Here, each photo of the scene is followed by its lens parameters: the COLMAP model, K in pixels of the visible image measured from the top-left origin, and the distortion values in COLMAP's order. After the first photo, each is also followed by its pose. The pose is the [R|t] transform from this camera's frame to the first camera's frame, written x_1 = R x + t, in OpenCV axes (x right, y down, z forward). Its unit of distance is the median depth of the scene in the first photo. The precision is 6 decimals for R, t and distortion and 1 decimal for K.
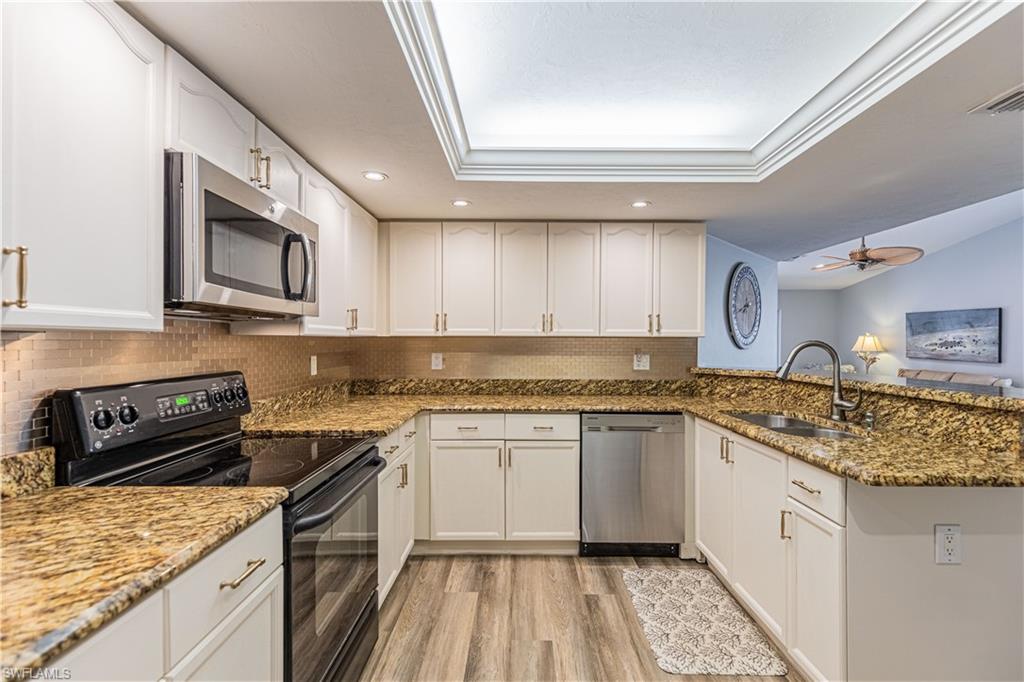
lens RADIAL K [[456.8, 0, 520.6], [0, 456.8, 342.2], [0, 0, 1]] dist [0.007473, -0.000735]
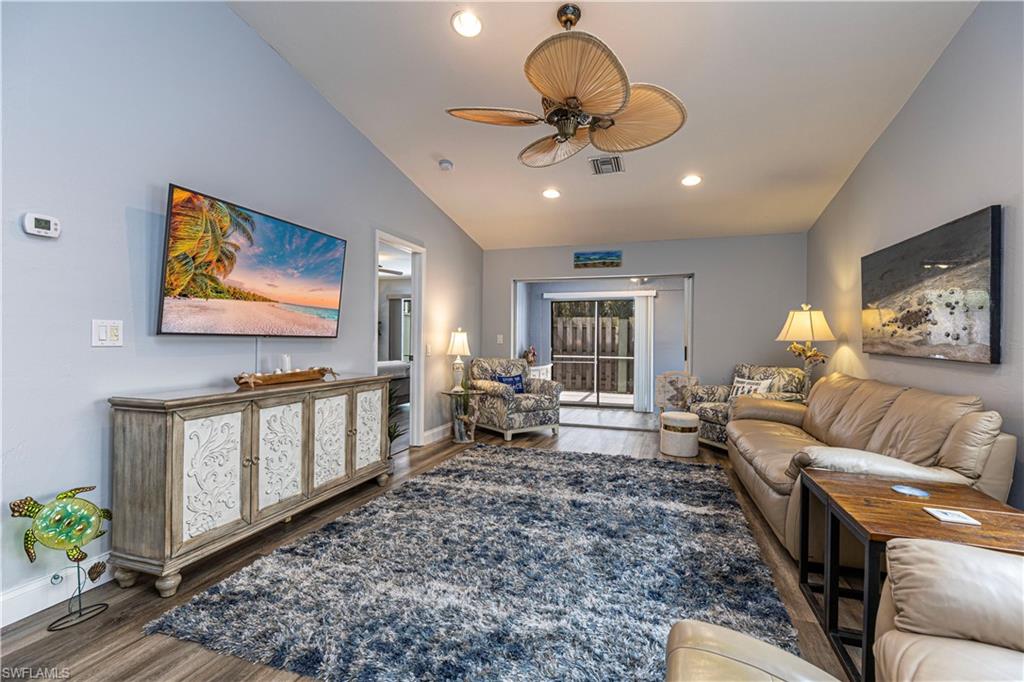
lens RADIAL K [[456.8, 0, 518.8], [0, 456.8, 342.2], [0, 0, 1]] dist [0.007473, -0.000735]
pose [[0.953402, 0.003244, -0.301685, 1.449122], [-0.004222, 0.999988, -0.002591, 0.055410], [0.301673, 0.003745, 0.953404, 1.011015]]
